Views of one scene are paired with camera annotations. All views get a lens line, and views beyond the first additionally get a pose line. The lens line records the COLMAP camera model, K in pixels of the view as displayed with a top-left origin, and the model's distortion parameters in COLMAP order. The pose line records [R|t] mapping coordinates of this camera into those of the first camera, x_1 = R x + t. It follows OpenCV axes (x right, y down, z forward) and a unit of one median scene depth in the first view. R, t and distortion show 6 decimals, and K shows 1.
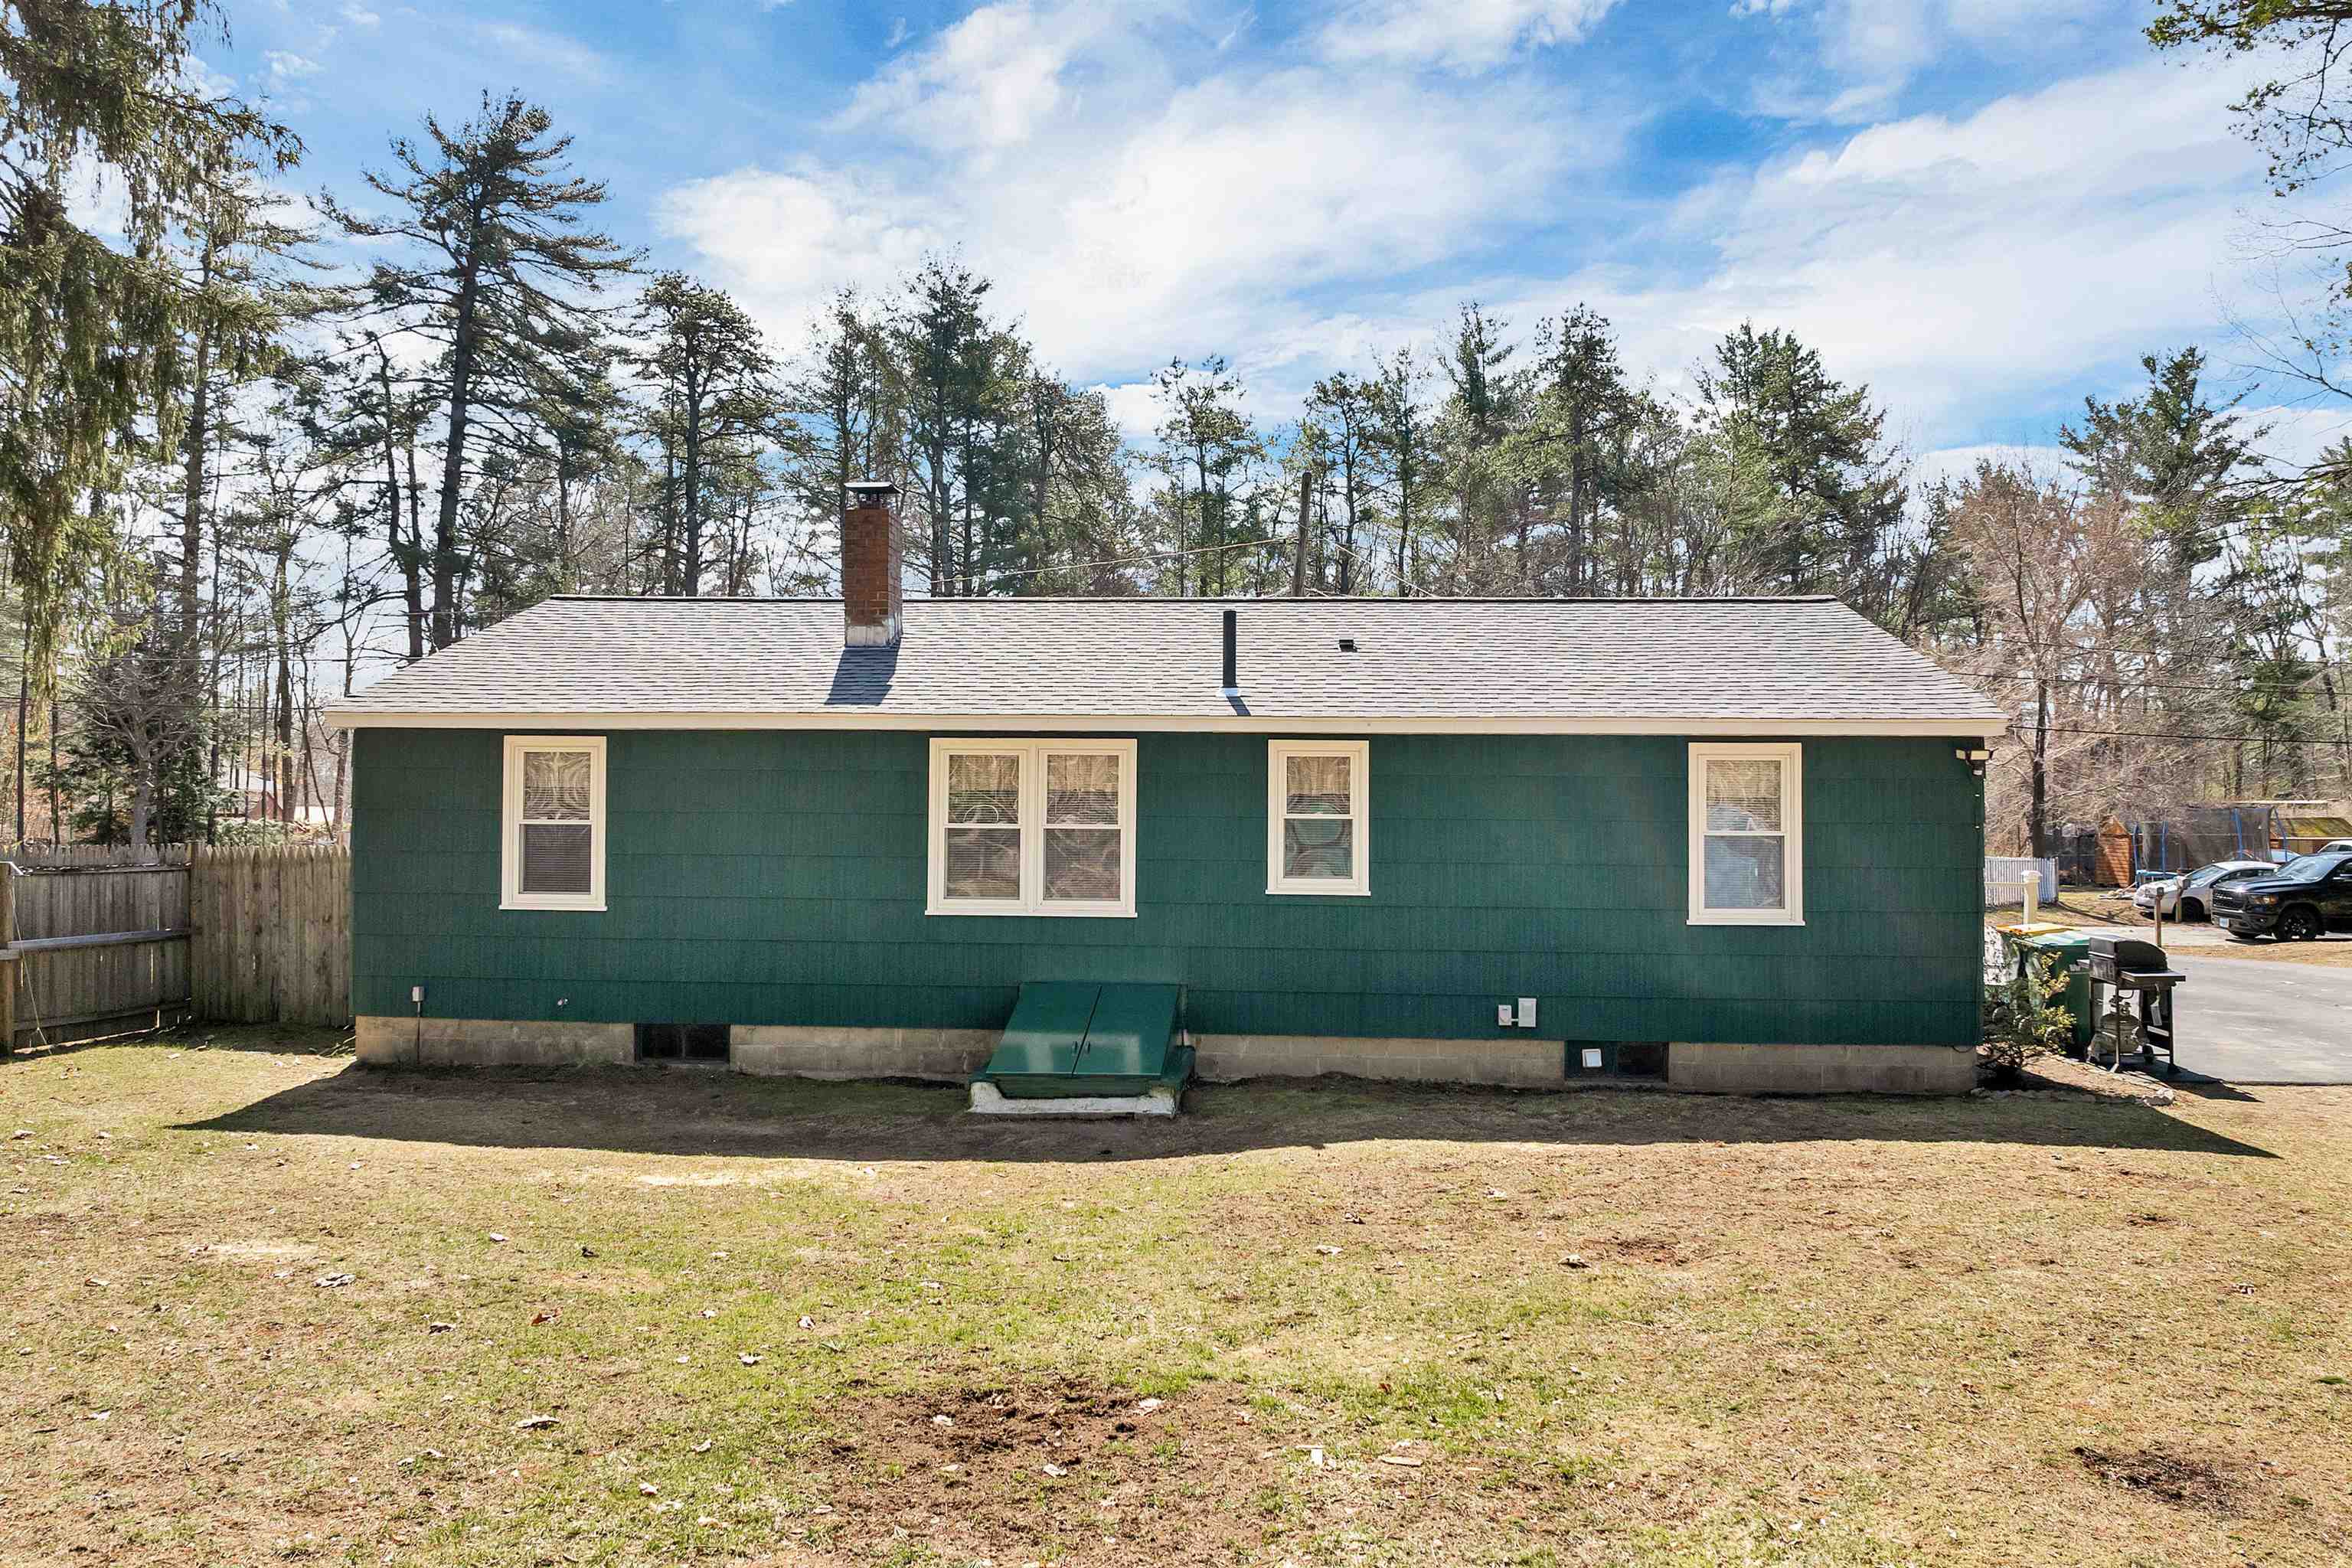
lens RADIAL K [[1697.9, 0, 1183.9], [0, 1697.9, 784.3], [0, 0, 1]] dist [-0.037772, 0.010752]
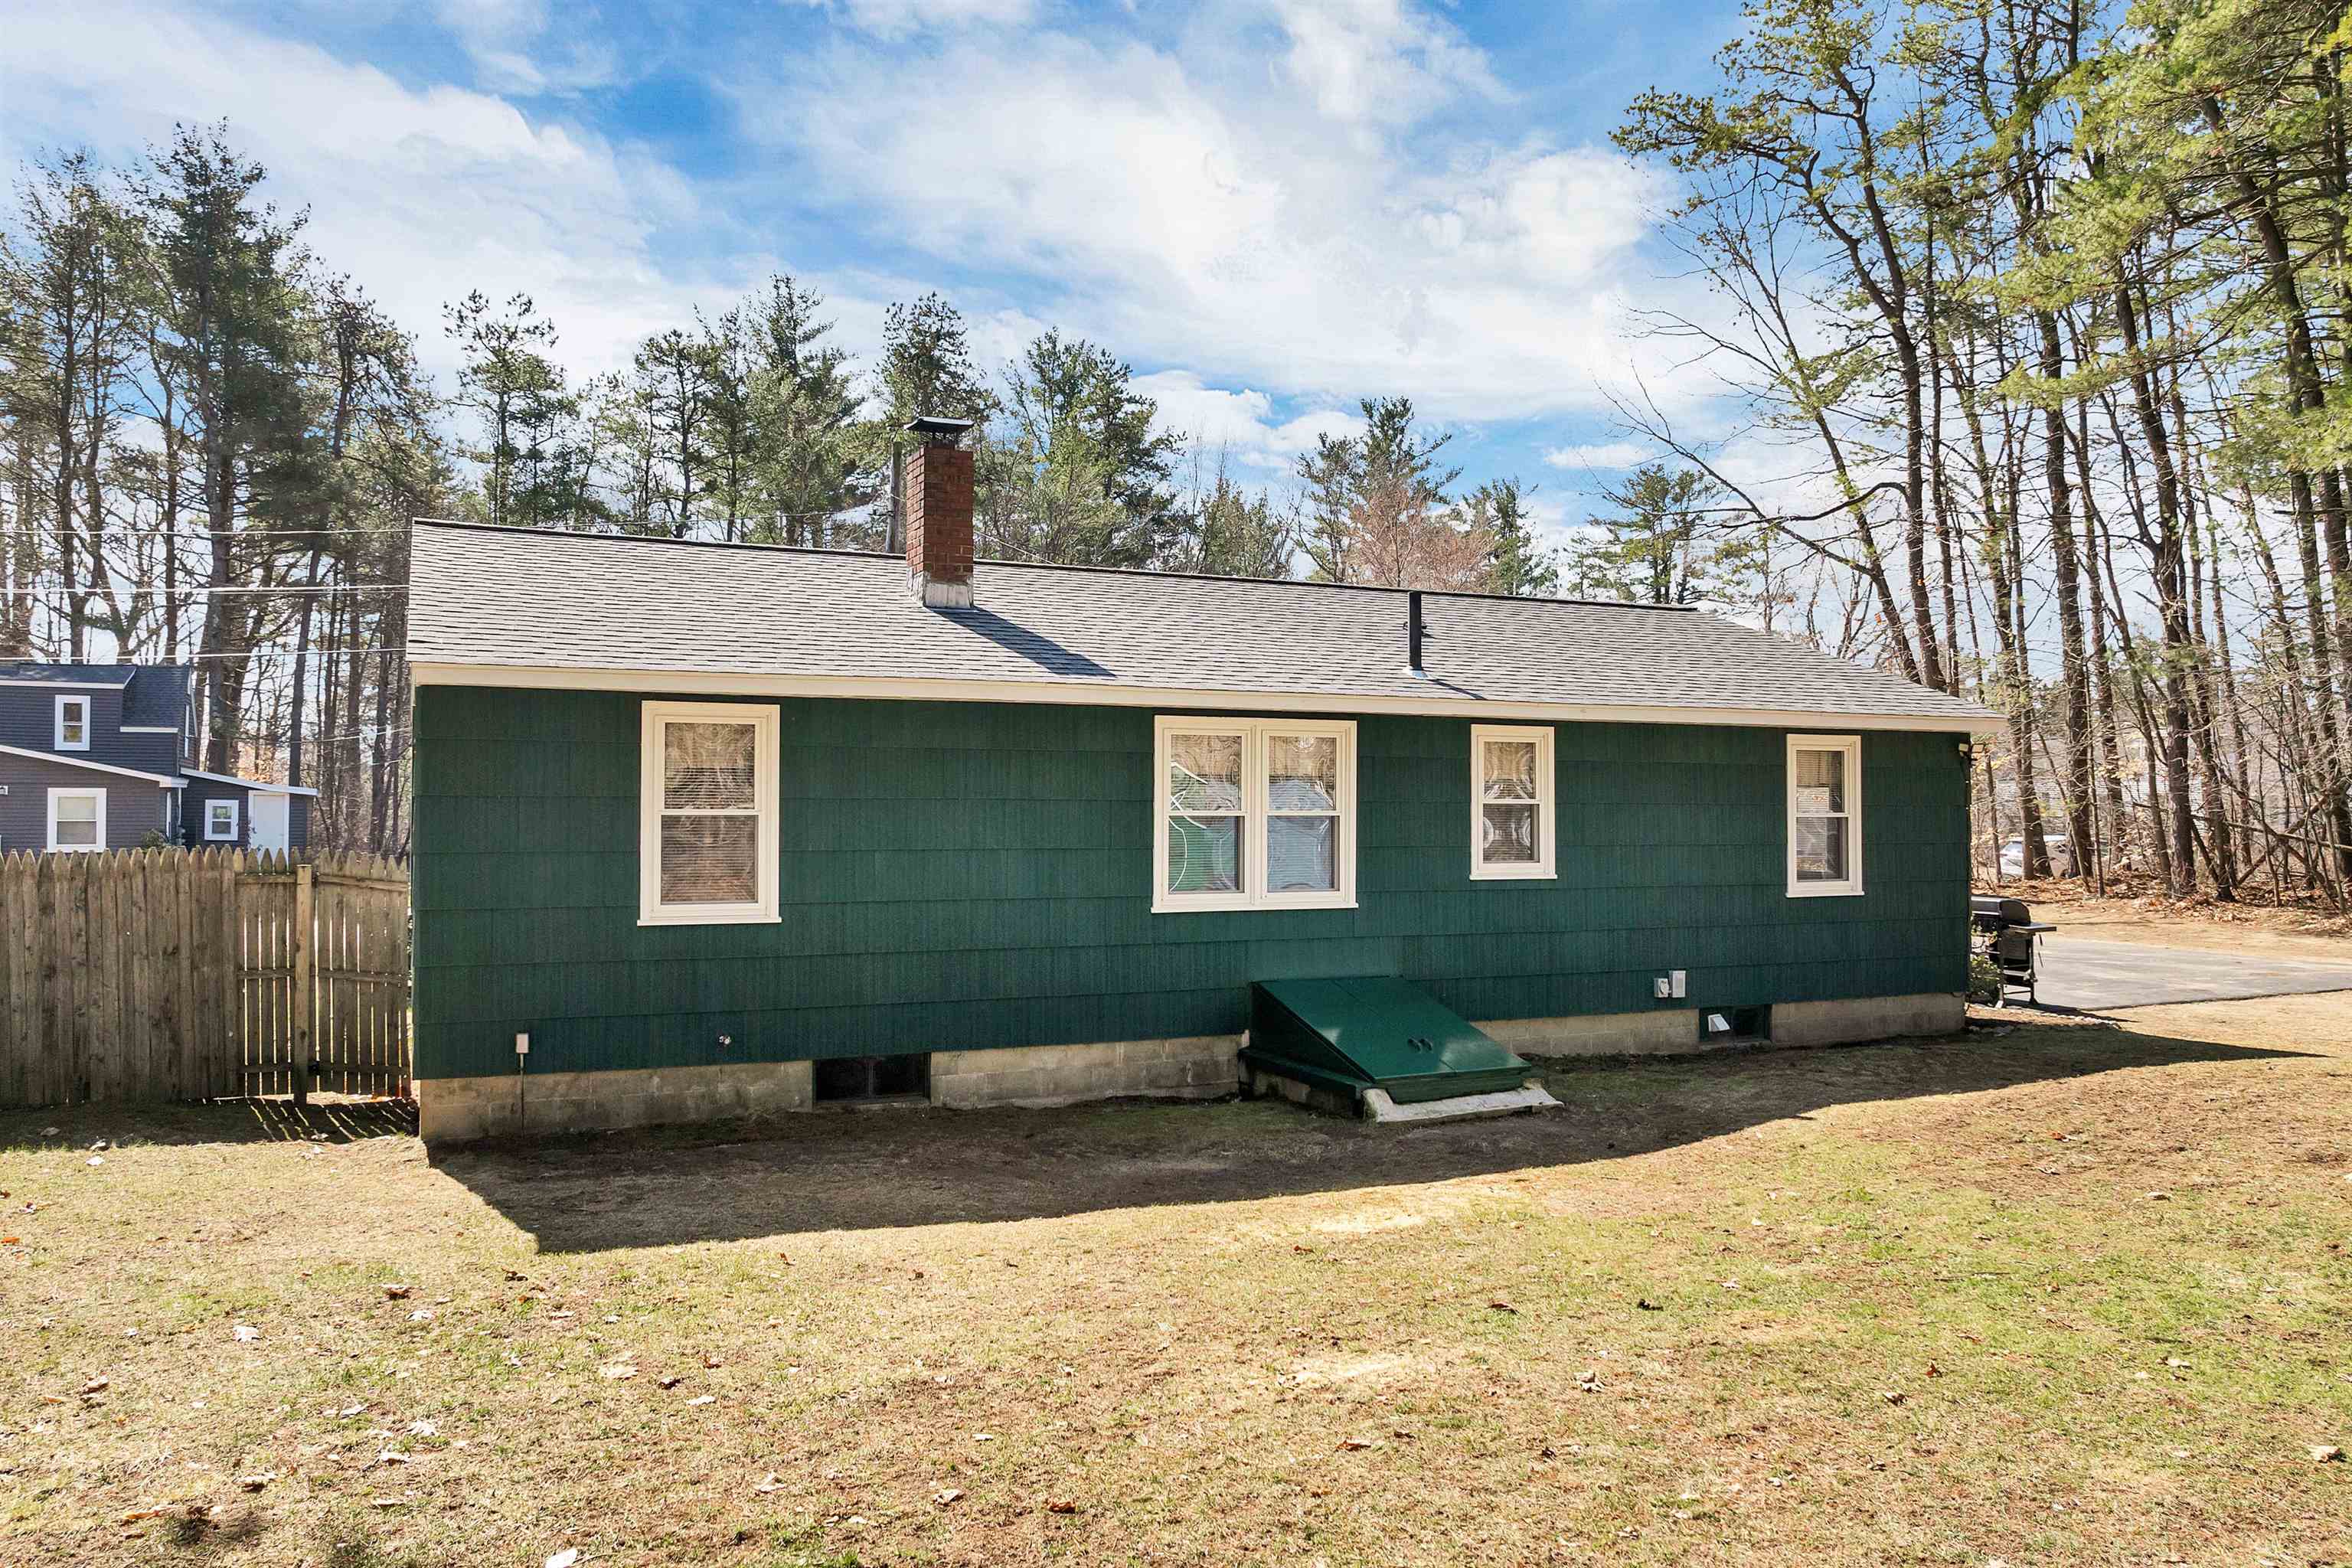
lens RADIAL K [[1697.9, 0, 1208.7], [0, 1697.9, 773.3], [0, 0, 1]] dist [-0.037772, 0.010752]
pose [[0.875520, 0.005132, 0.483154, -0.549116], [-0.005674, 0.999984, -0.000341, 0.003483], [-0.483148, -0.002443, 0.875535, 0.198381]]
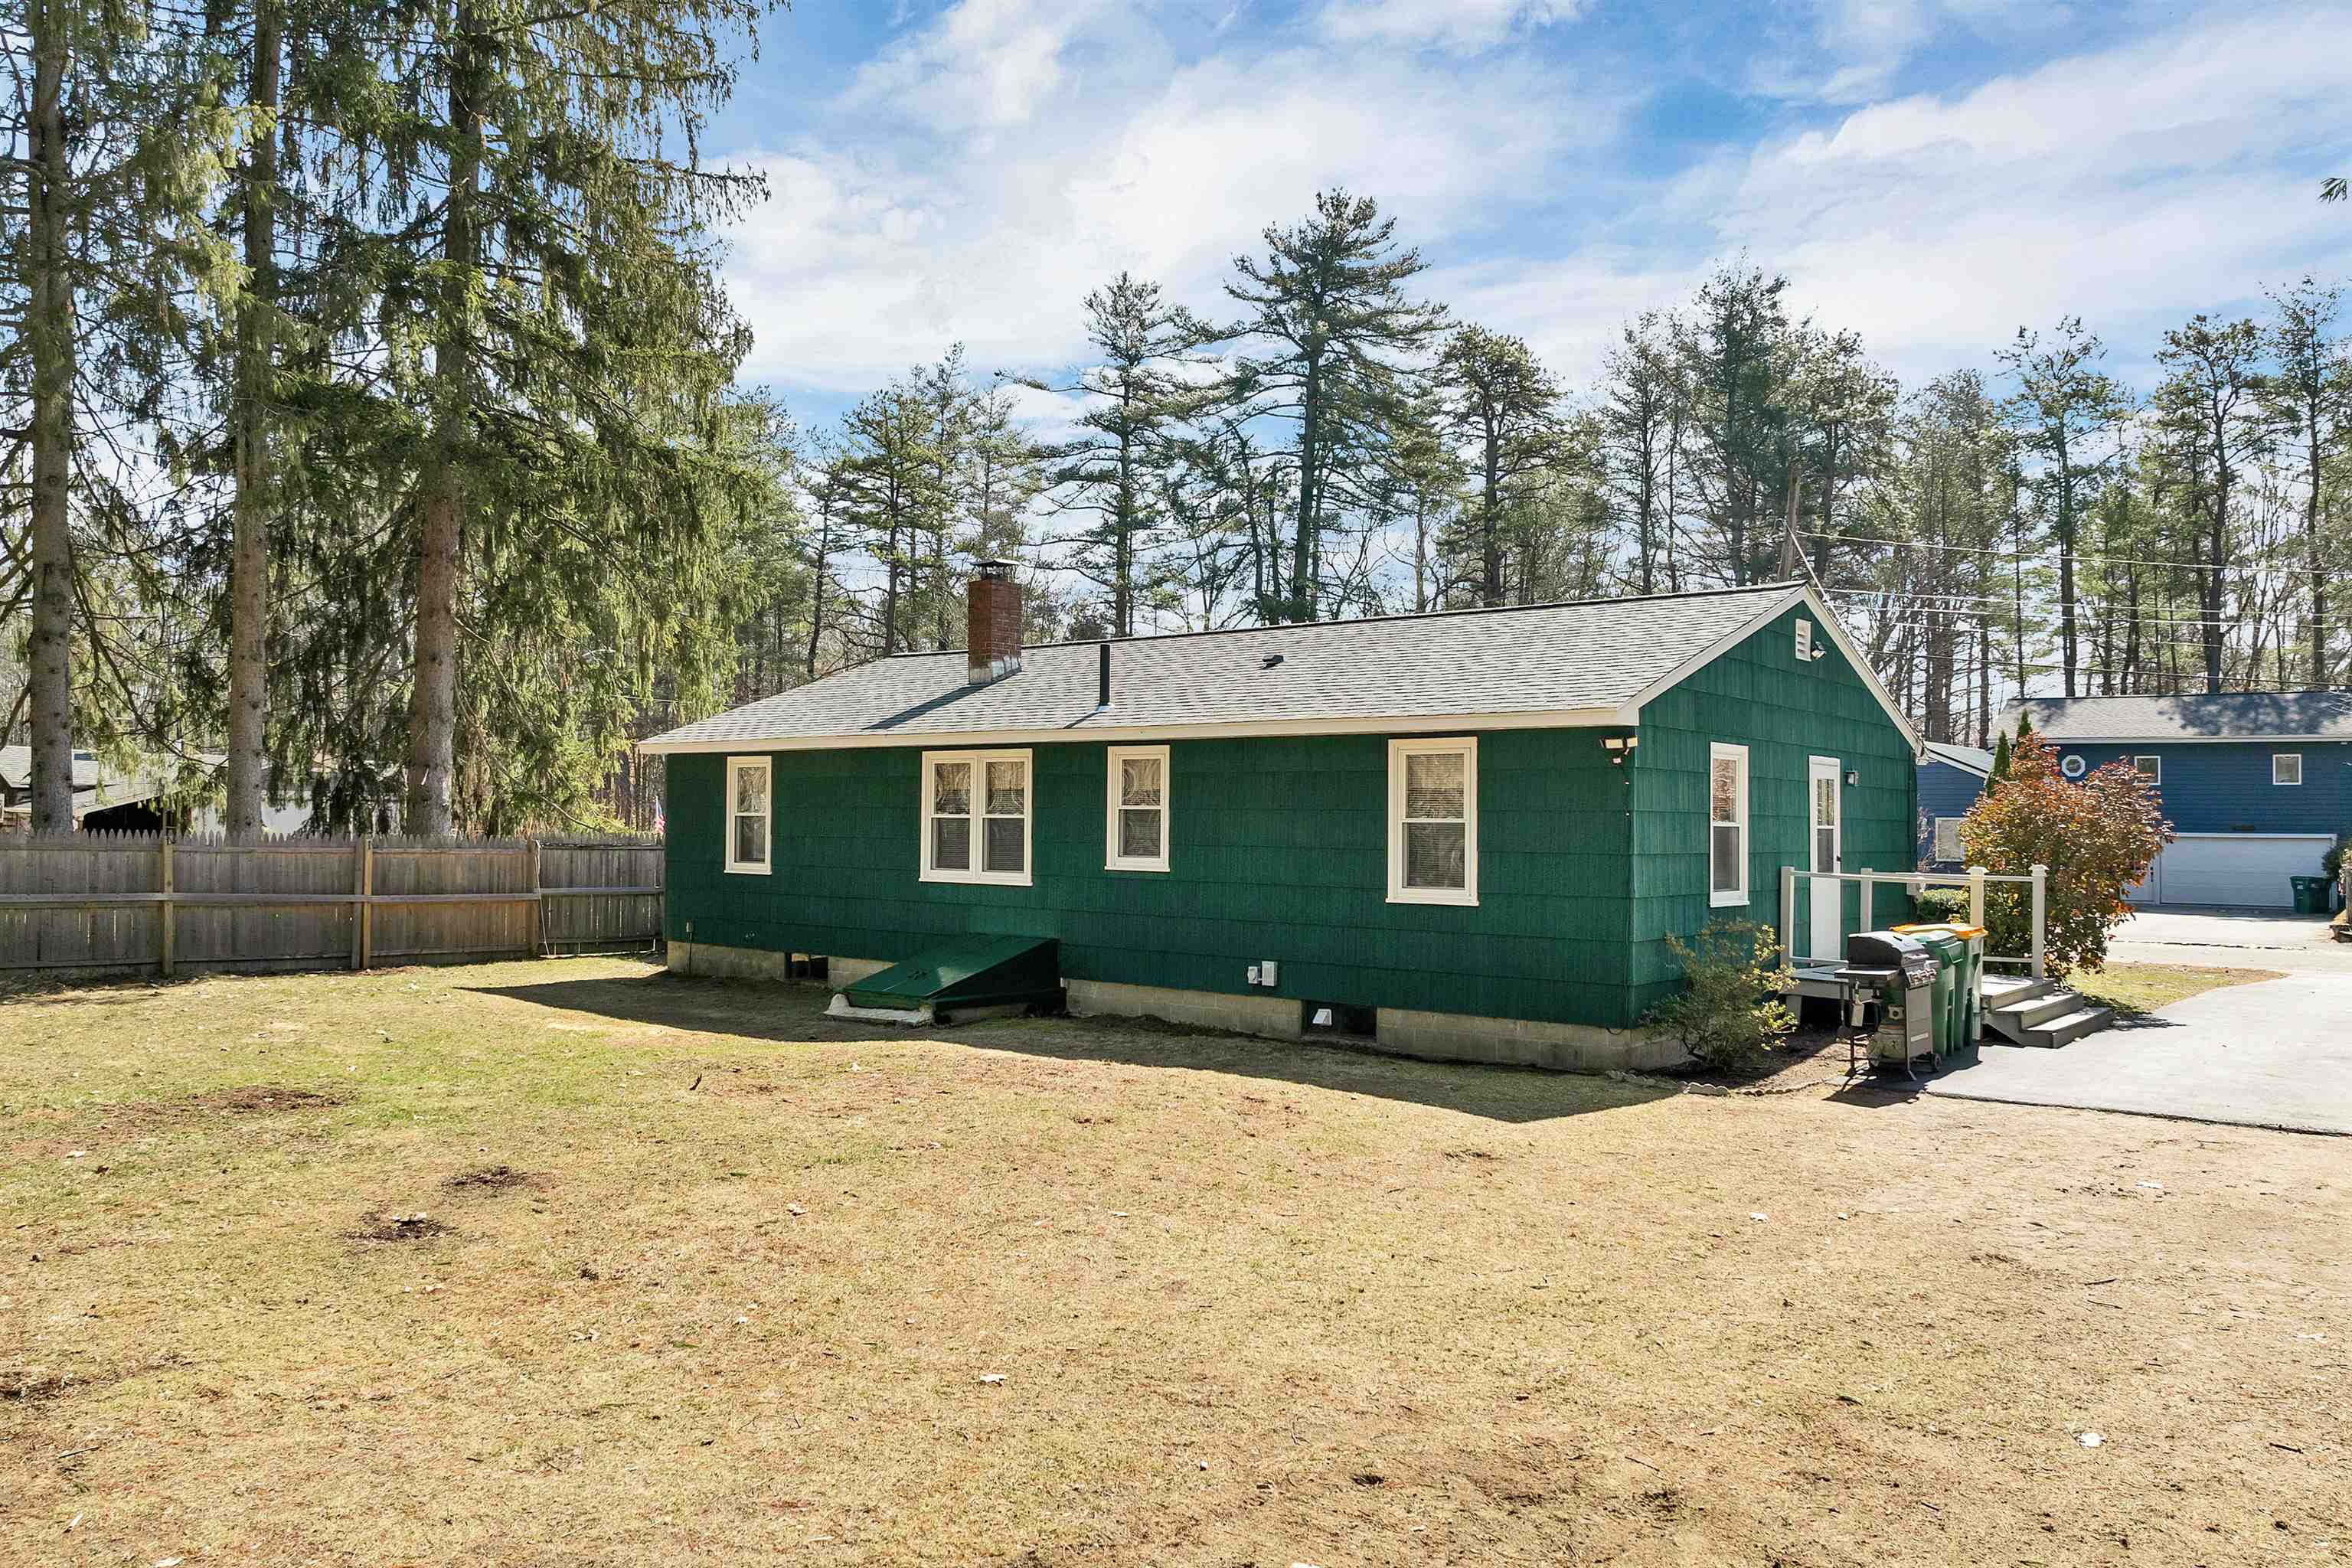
lens RADIAL K [[1697.9, 0, 1159.1], [0, 1697.9, 791.0], [0, 0, 1]] dist [-0.037772, 0.010752]
pose [[0.806473, -0.012740, -0.591134, 0.797938], [0.009174, 0.999917, -0.009034, 0.017891], [0.591200, 0.001862, 0.806523, 0.011002]]
